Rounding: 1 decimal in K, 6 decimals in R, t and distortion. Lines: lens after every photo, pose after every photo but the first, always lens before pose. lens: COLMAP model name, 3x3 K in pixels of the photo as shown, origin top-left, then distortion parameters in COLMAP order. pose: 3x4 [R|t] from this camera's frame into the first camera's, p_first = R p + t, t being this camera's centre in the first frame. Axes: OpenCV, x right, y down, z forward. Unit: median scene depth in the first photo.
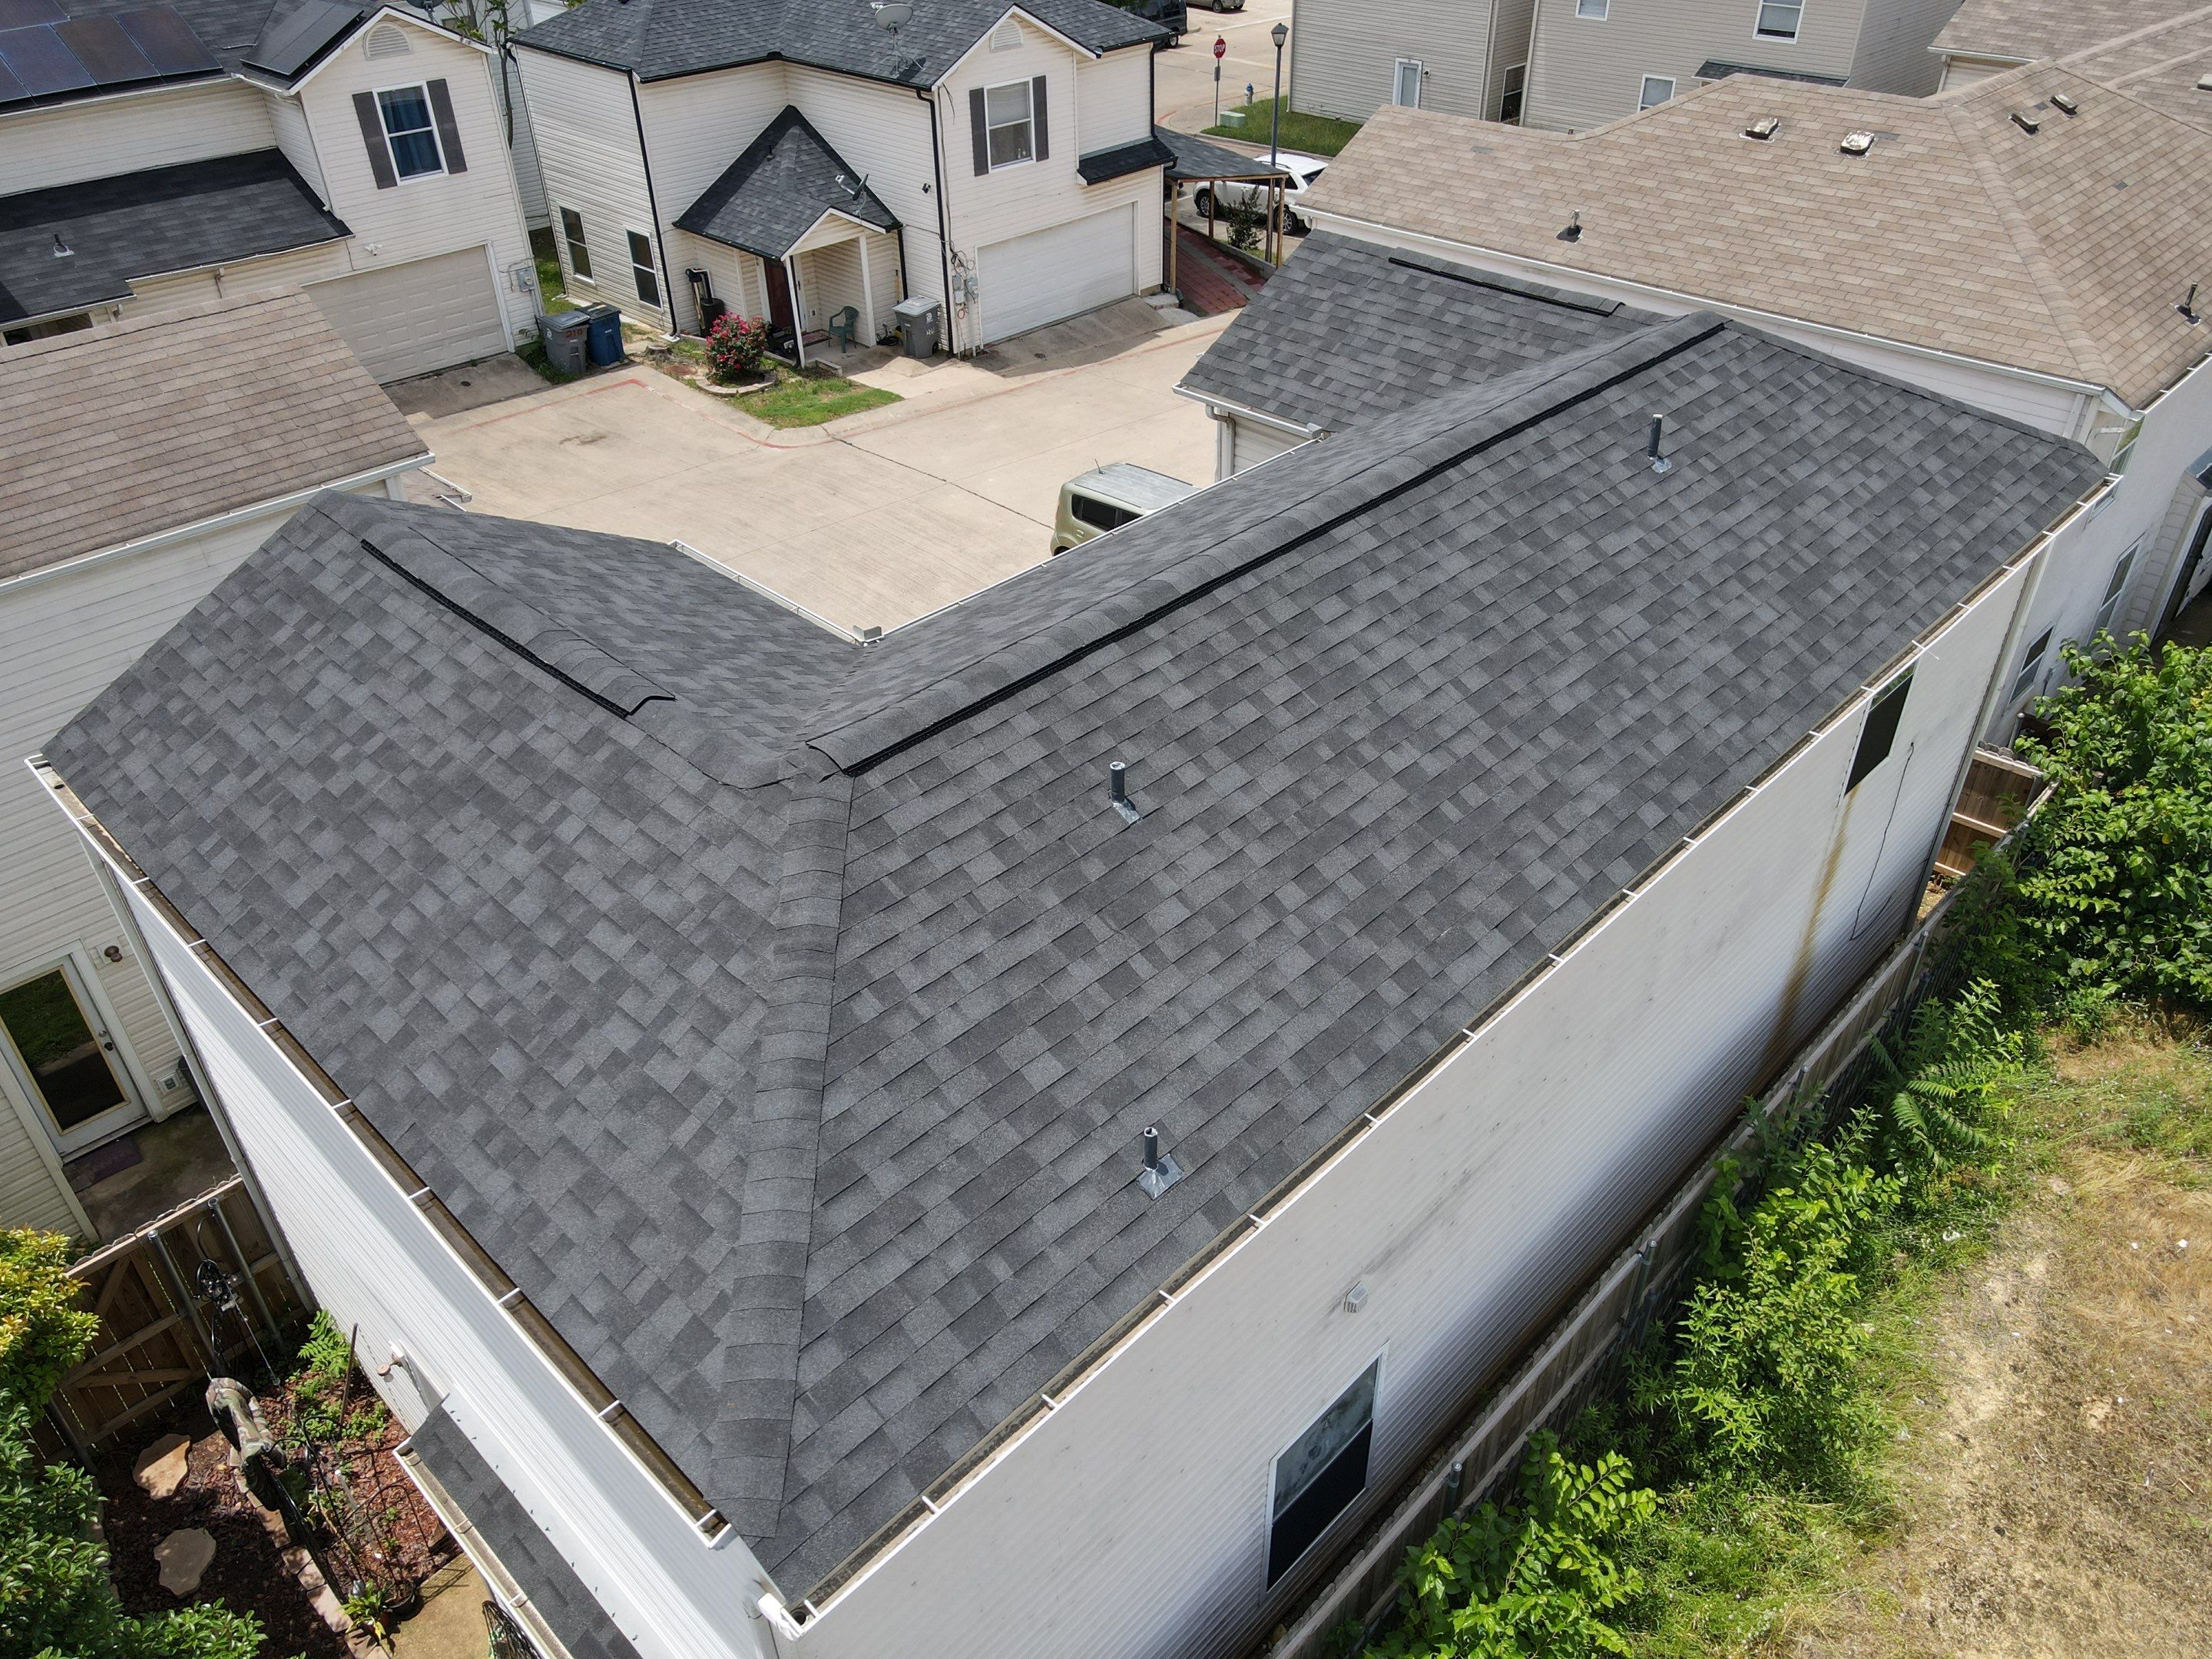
lens RADIAL K [[1621.5, 0, 1123.7], [0, 1621.5, 826.7], [0, 0, 1]] dist [0.014278, 0.004163]
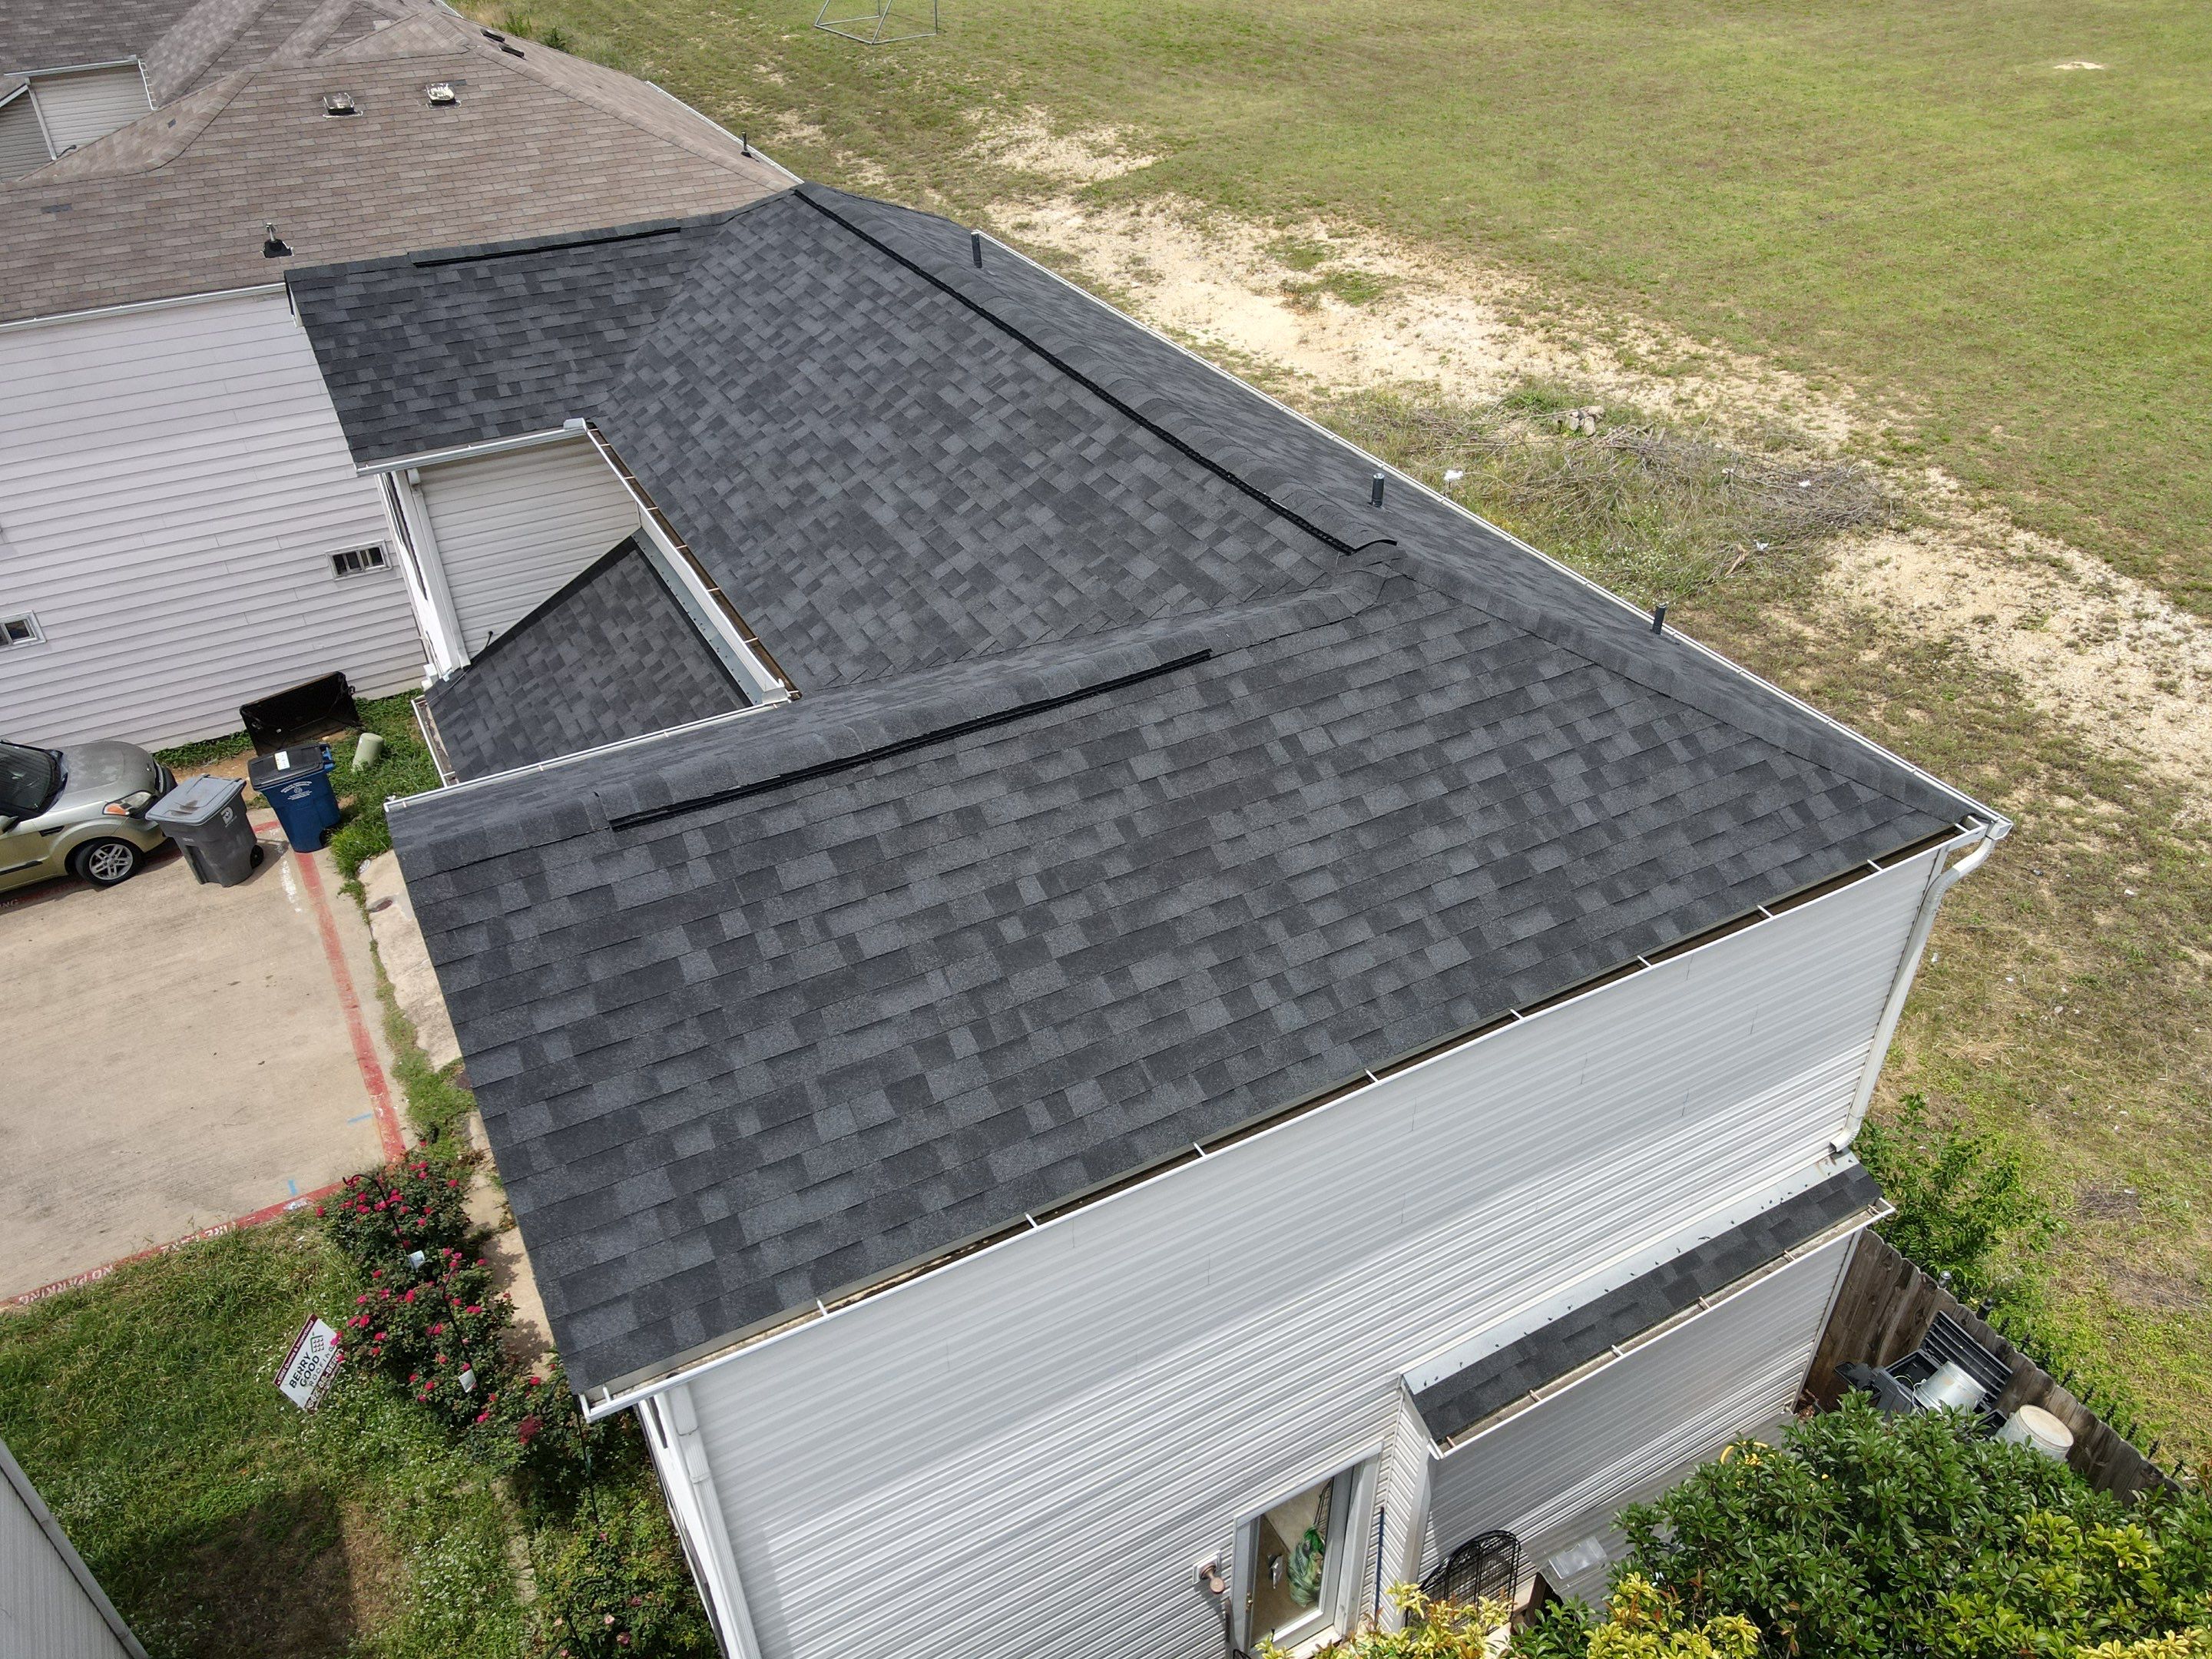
lens RADIAL K [[1621.5, 0, 1122.8], [0, 1621.5, 830.6], [0, 0, 1]] dist [0.014278, 0.004163]
pose [[0.289731, -0.550441, 0.782988, -0.722352], [0.561617, 0.760206, 0.326608, -0.211736], [-0.775011, 0.345111, 0.529392, 0.360801]]
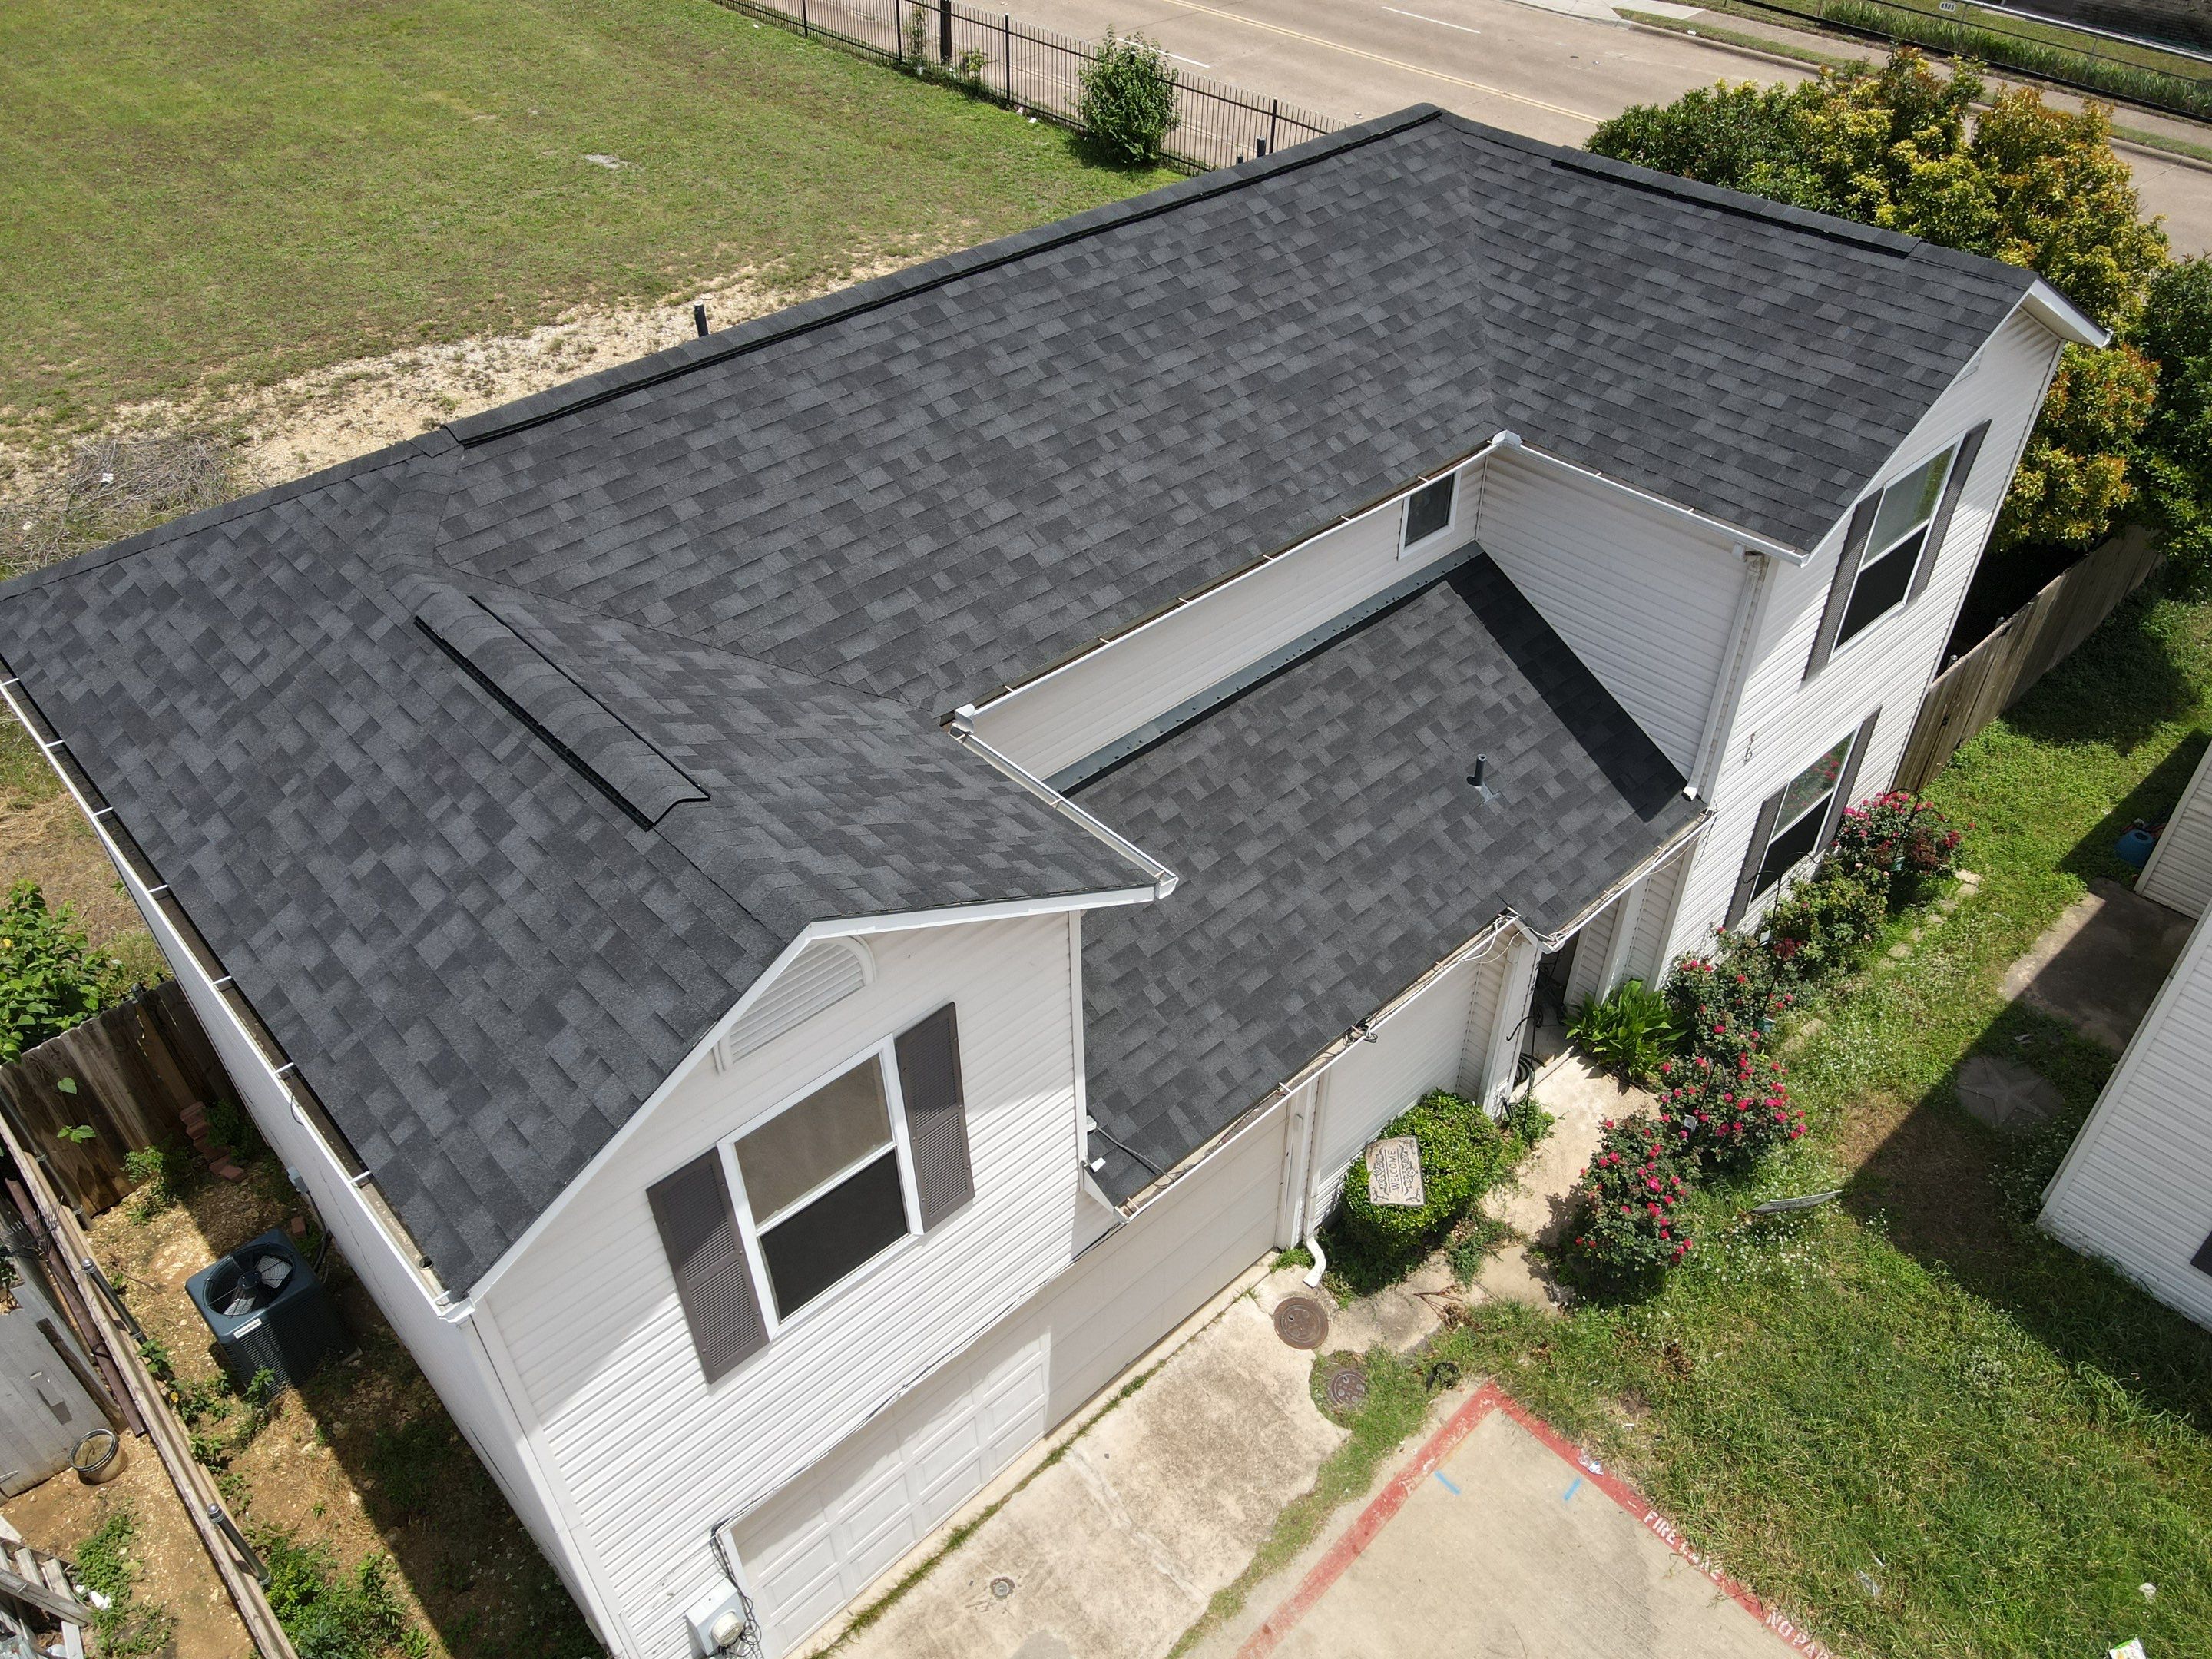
lens RADIAL K [[1621.5, 0, 1120.2], [0, 1621.5, 827.8], [0, 0, 1]] dist [0.014278, 0.004163]
pose [[-0.998524, -0.021078, 0.050049, 0.025908], [0.043085, 0.253529, 0.966368, -0.923821], [-0.033058, 0.967098, -0.252247, 1.306450]]
